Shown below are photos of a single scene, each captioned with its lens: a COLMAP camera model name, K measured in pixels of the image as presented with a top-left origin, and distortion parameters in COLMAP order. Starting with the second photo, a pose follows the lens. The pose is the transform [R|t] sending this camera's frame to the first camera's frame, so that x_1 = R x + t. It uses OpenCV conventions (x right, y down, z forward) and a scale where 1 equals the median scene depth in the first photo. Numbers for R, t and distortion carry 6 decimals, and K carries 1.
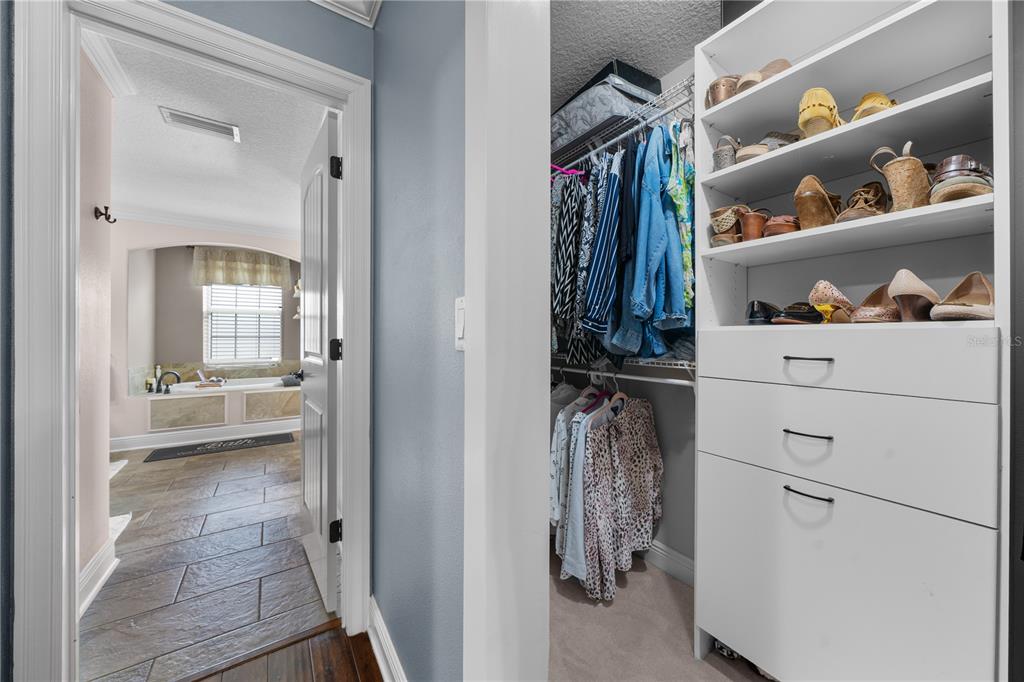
lens RADIAL K [[359.5, 0, 512.0], [0, 359.5, 341.0], [0, 0, 1]] dist [-0.004175, -0.000129]
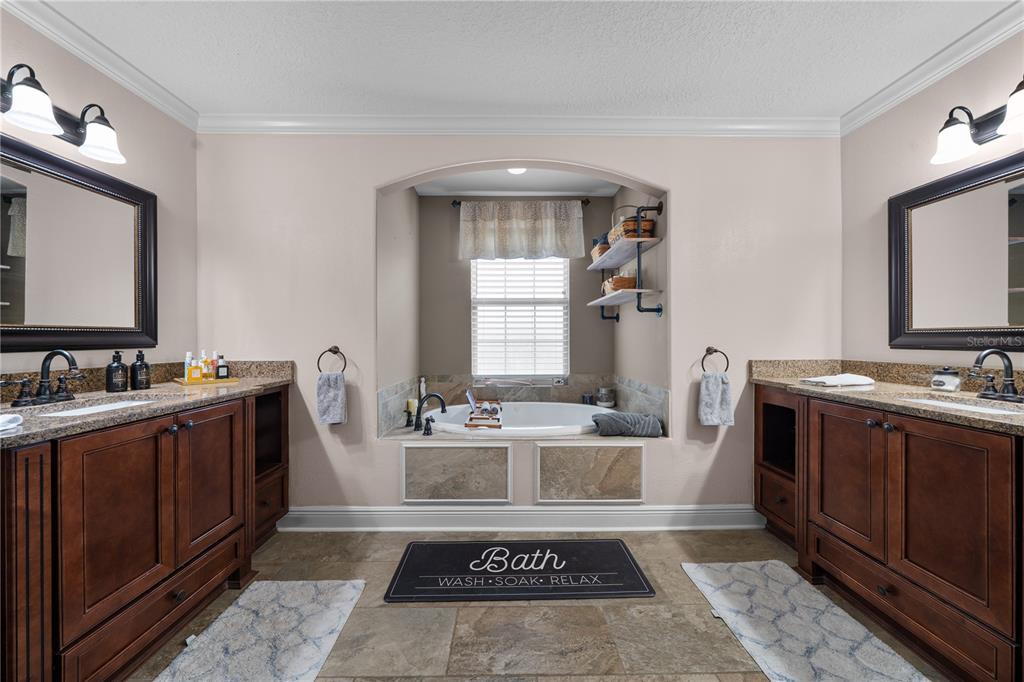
lens RADIAL K [[359.5, 0, 512.0], [0, 359.5, 341.0], [0, 0, 1]] dist [-0.004175, -0.000129]
pose [[0.839901, -0.002820, -0.542732, -0.465654], [0.002805, 0.999996, -0.000855, -0.003426], [0.542732, -0.000804, 0.839906, 0.512244]]
